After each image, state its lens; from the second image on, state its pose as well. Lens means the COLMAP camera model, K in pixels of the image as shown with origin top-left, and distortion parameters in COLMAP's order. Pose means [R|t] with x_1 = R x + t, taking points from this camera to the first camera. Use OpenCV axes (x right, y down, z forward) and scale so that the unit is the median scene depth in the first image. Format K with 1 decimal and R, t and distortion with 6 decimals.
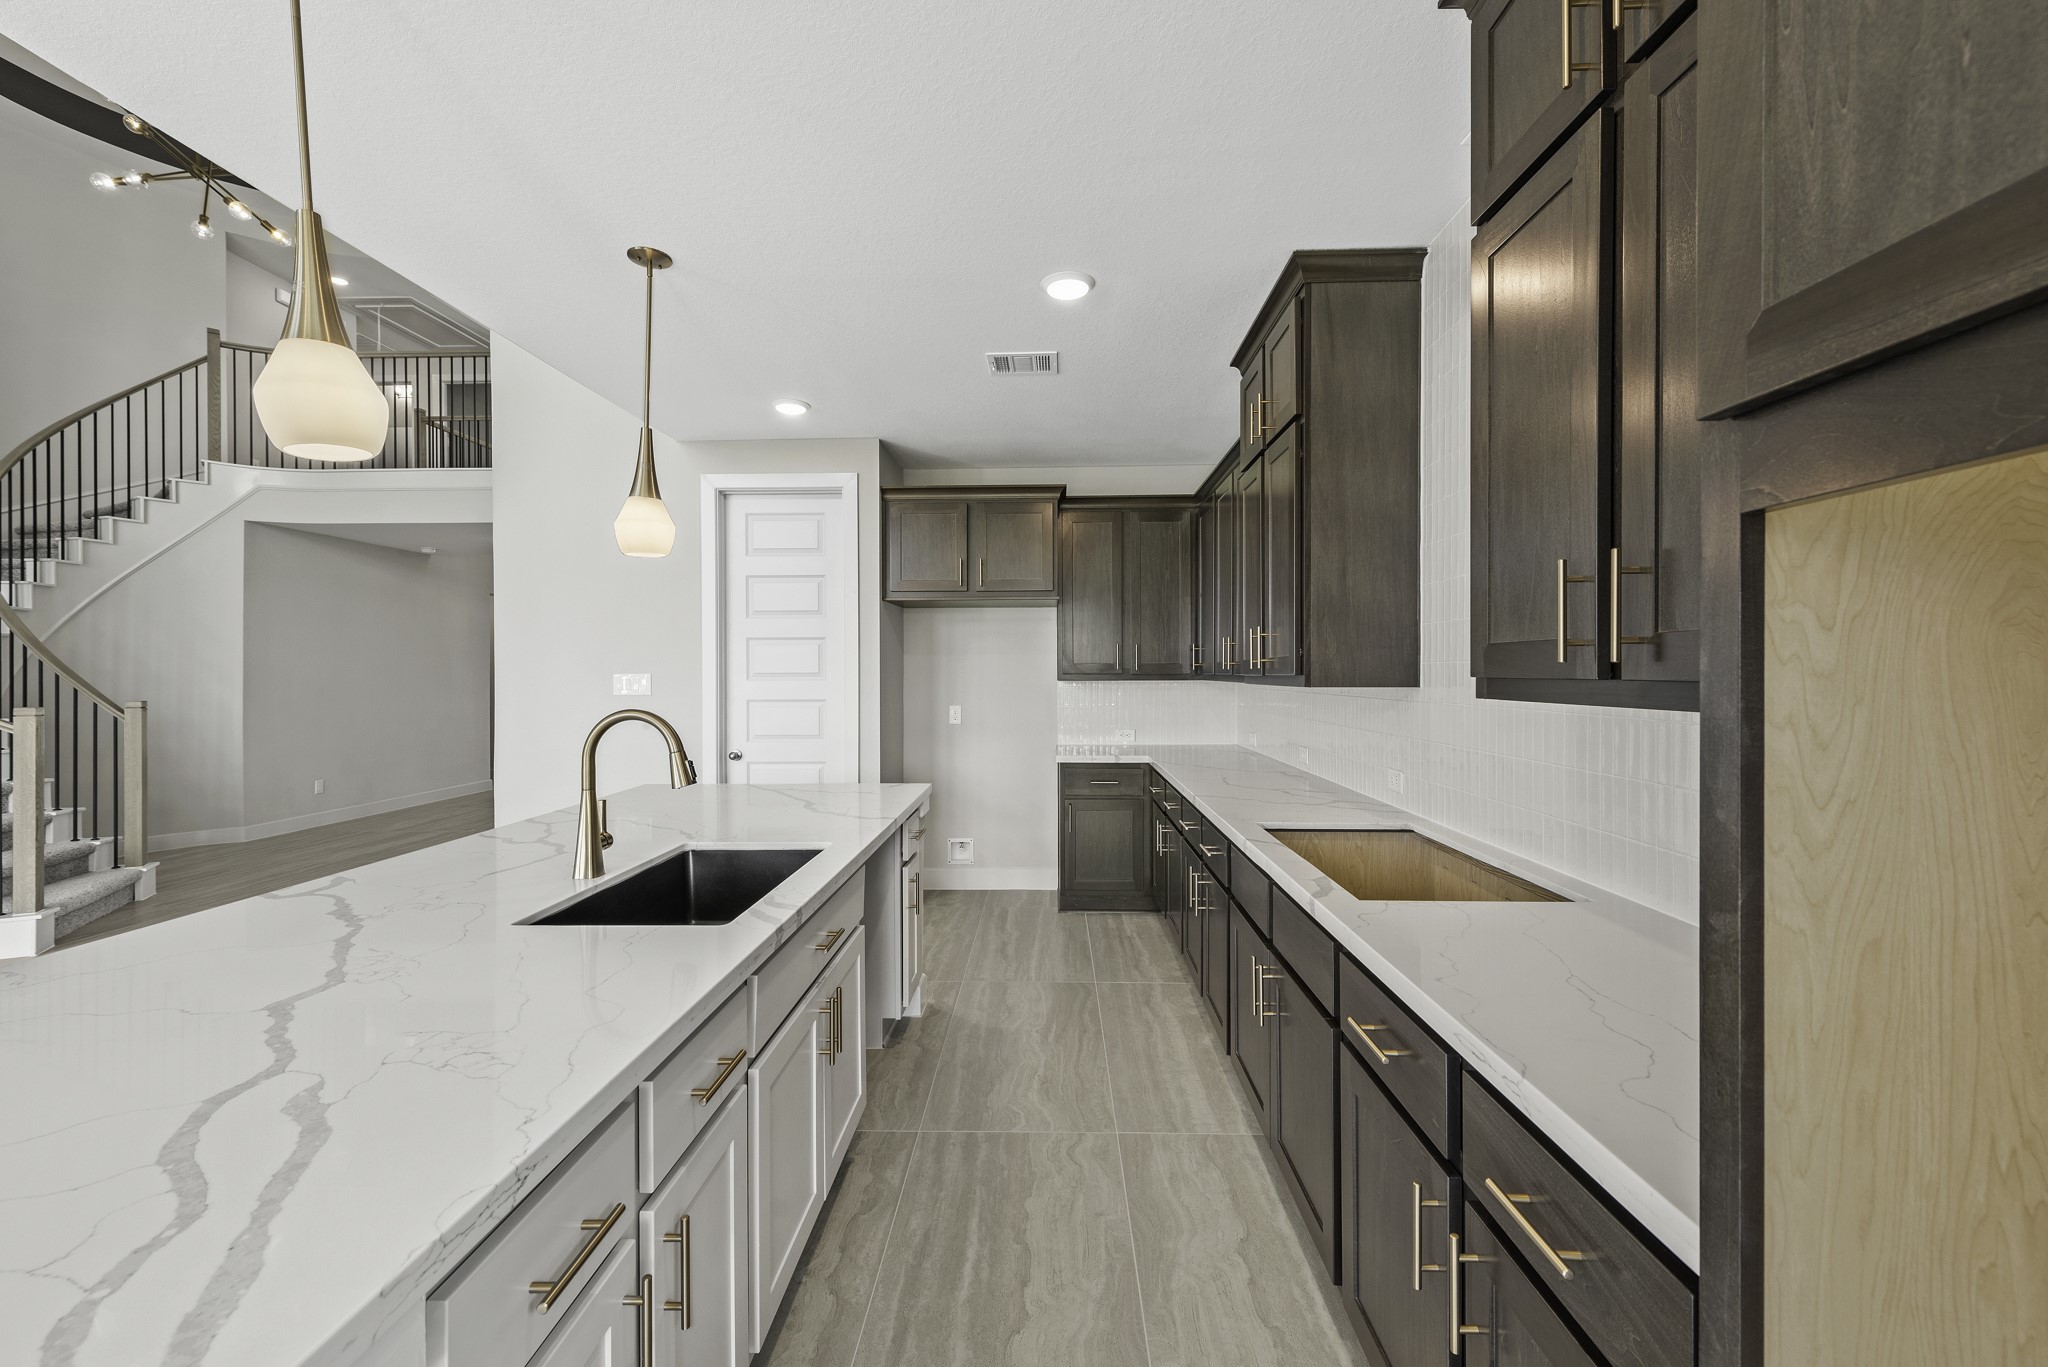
lens RADIAL K [[803.5, 0, 1024.3], [0, 803.5, 673.3], [0, 0, 1]] dist [0.012121, -0.002660]
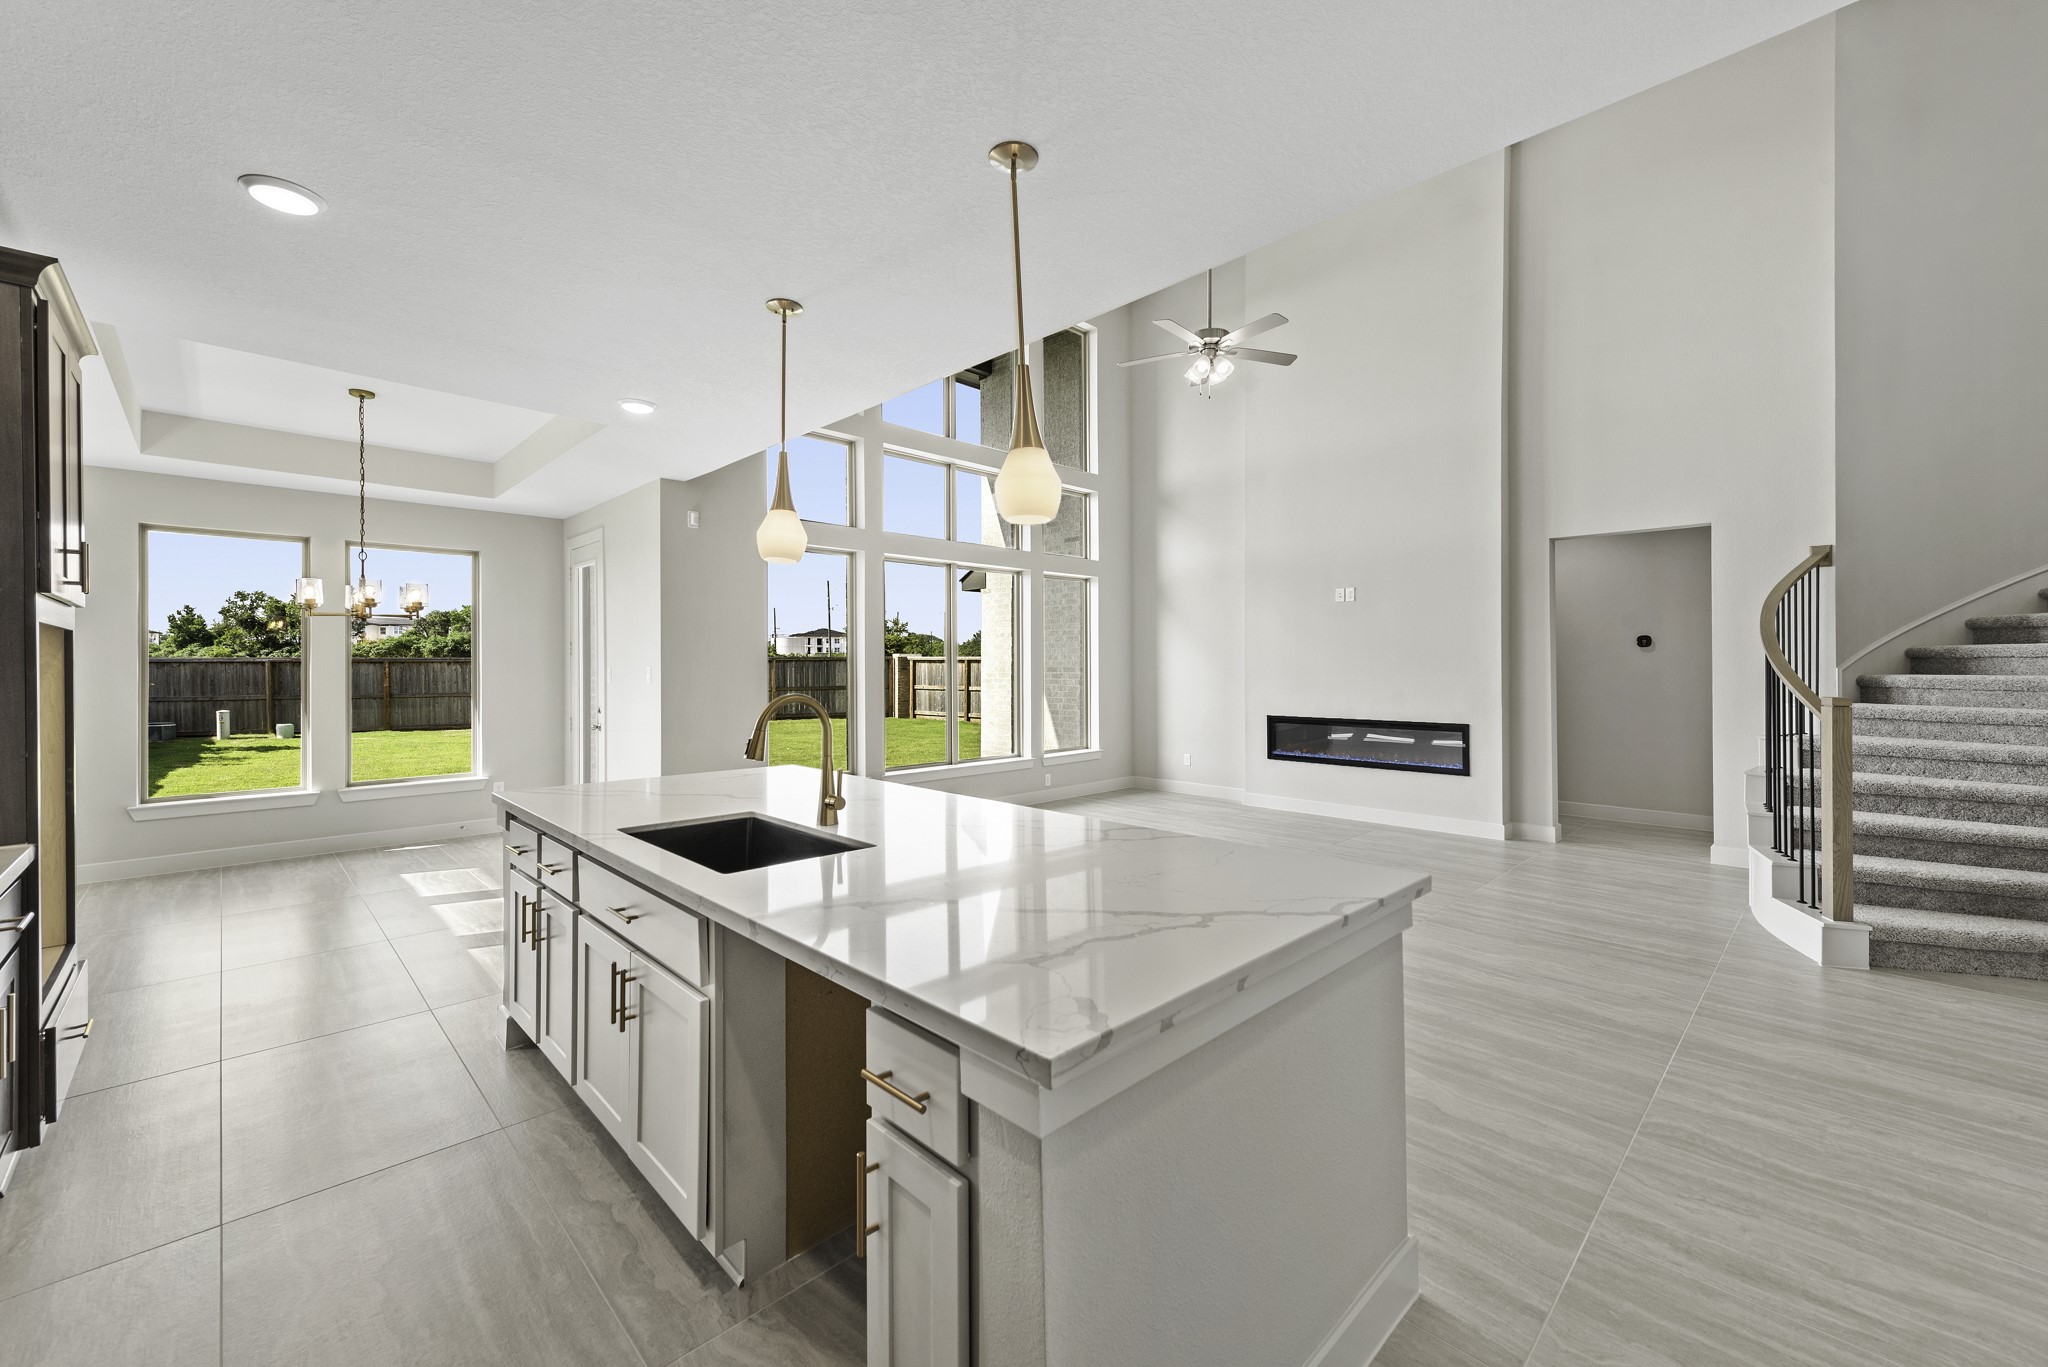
lens RADIAL K [[803.5, 0, 1028.5], [0, 803.5, 668.5], [0, 0, 1]] dist [0.012121, -0.002660]
pose [[-0.694901, 0.008148, -0.719059, 0.082464], [0.003375, 0.999962, 0.008070, -0.001317], [0.719097, 0.003180, -0.694902, 1.143881]]
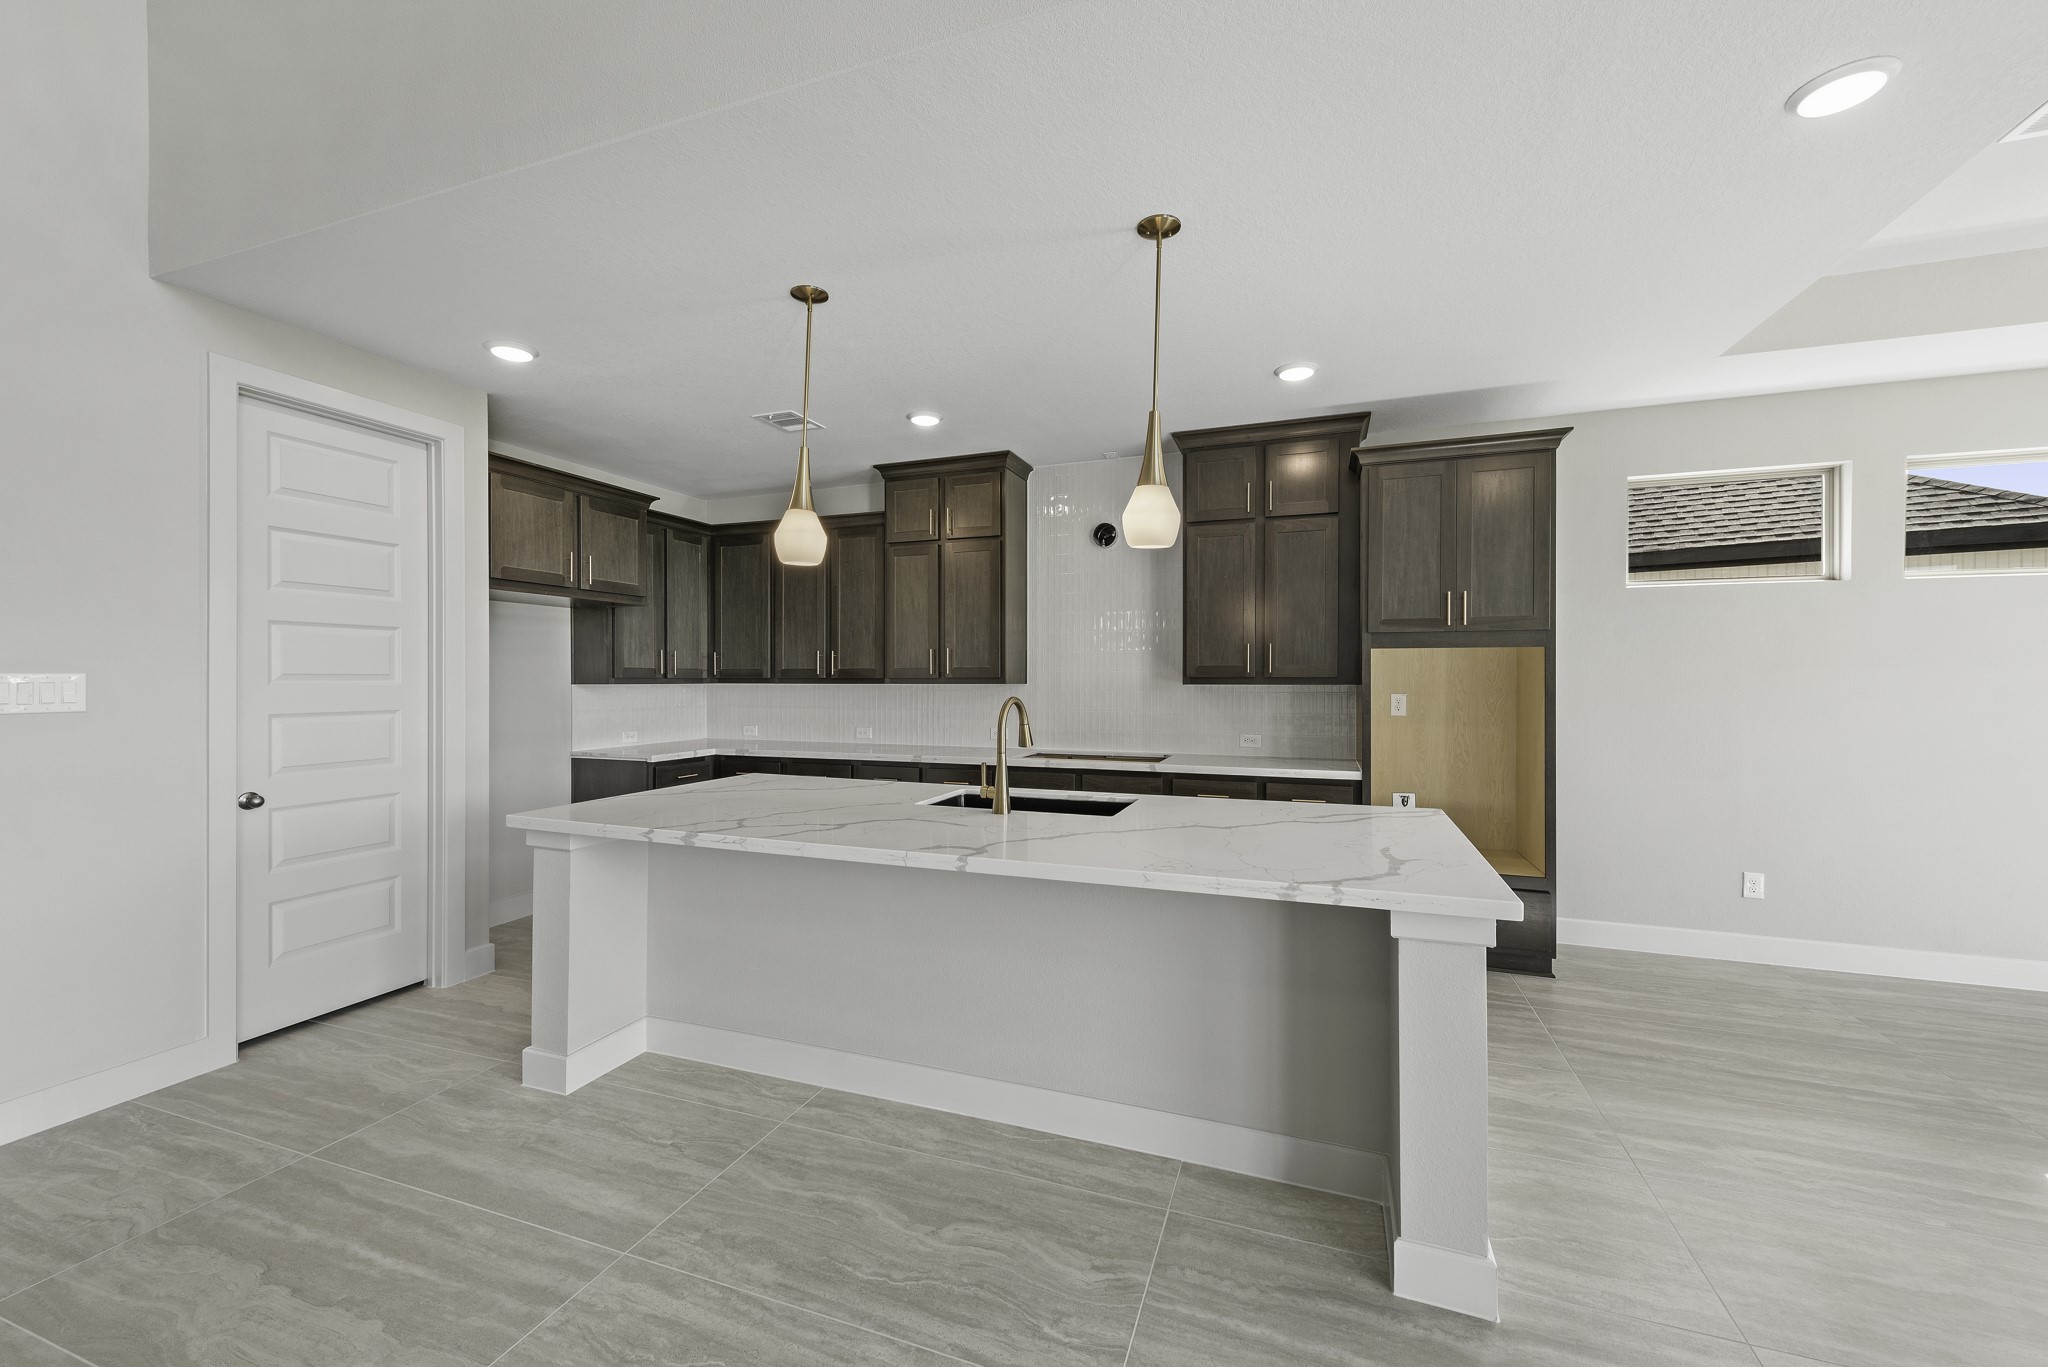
lens RADIAL K [[803.5, 0, 1028.8], [0, 803.5, 680.3], [0, 0, 1]] dist [0.012121, -0.002660]
pose [[0.310968, 0.000905, 0.950420, -1.025352], [0.001787, 0.999997, -0.001537, 0.008728], [-0.950419, 0.002177, 0.310965, 0.273331]]
